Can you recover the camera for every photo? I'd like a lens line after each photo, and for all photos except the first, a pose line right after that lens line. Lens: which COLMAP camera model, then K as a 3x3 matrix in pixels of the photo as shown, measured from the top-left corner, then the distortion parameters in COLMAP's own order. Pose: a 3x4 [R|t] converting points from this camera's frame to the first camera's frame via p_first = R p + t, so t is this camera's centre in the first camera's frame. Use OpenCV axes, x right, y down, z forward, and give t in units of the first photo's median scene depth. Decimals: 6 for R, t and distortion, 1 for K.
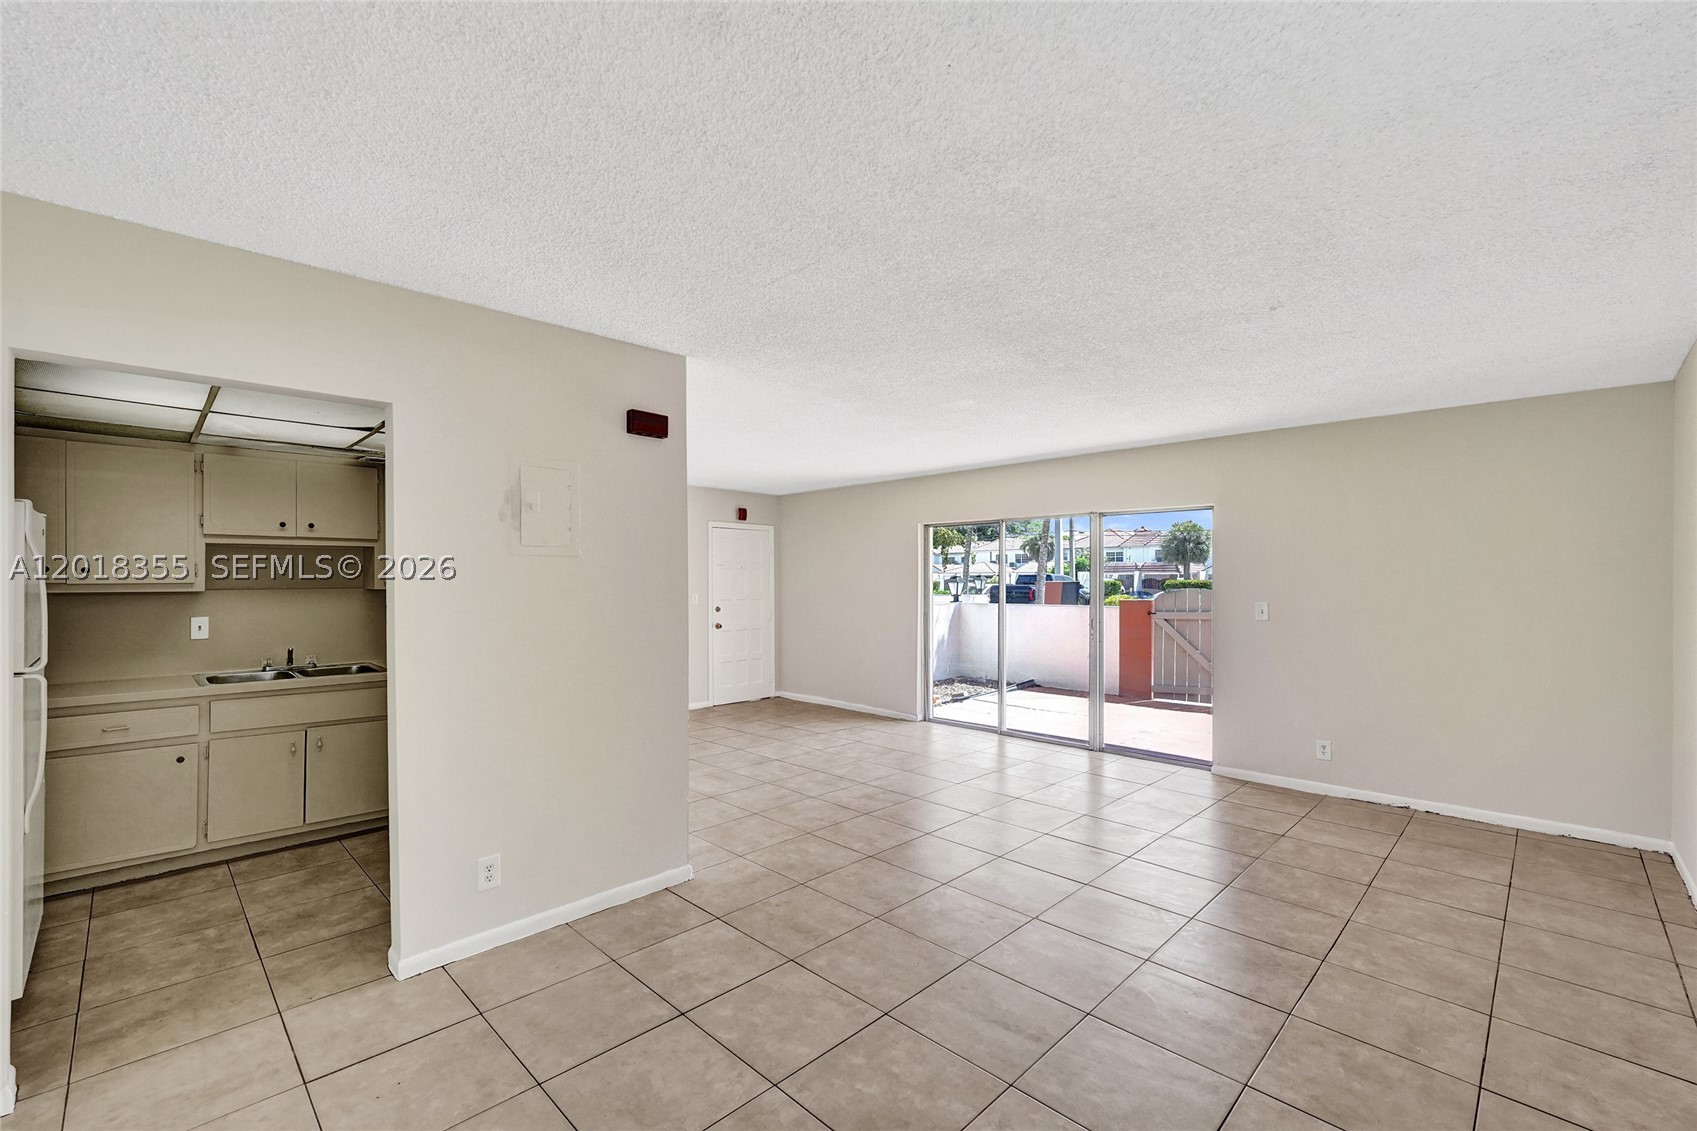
lens RADIAL K [[718.9, 0, 837.5], [0, 718.9, 577.7], [0, 0, 1]] dist [-0.003506, -0.000010]
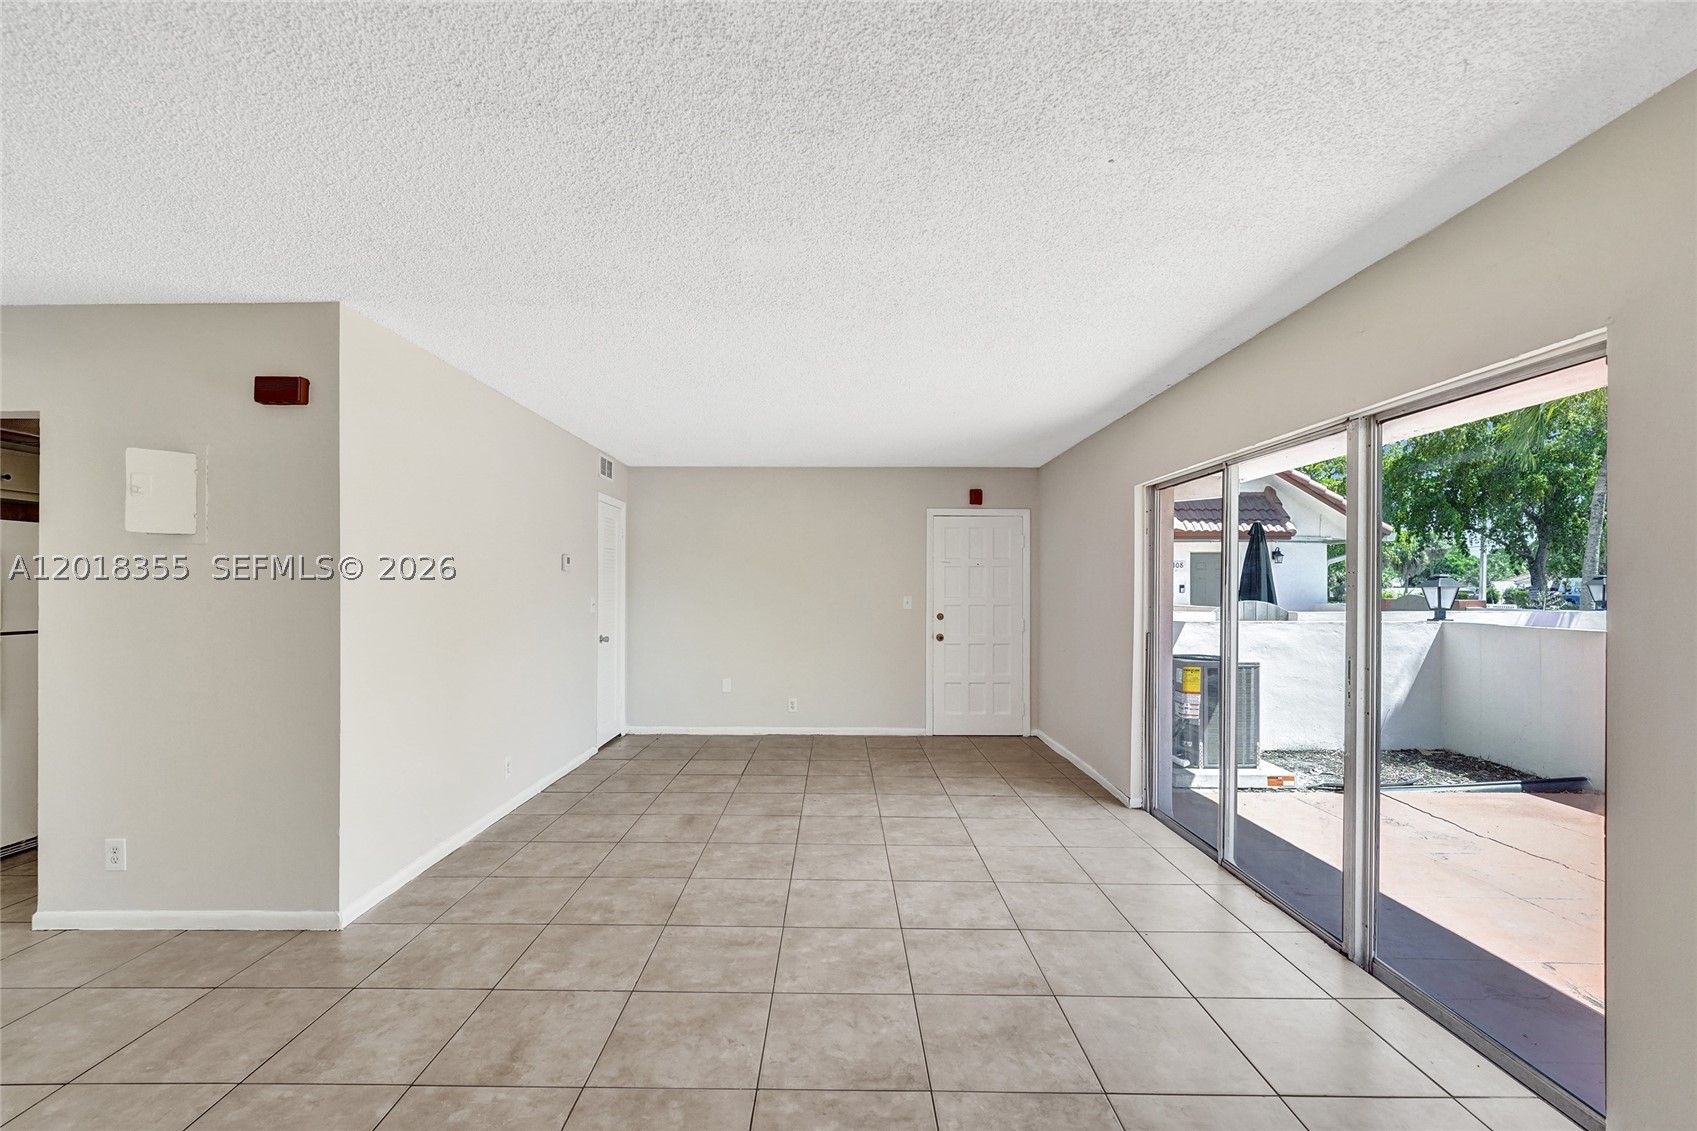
lens RADIAL K [[728.4, 0, 830.5], [0, 728.4, 581.7], [0, 0, 1]] dist [-0.003775, 0.000562]
pose [[0.707446, -0.000753, -0.706767, 0.606506], [-0.002316, 0.999992, -0.003384, 0.014115], [0.706763, 0.004031, 0.707438, 0.618001]]
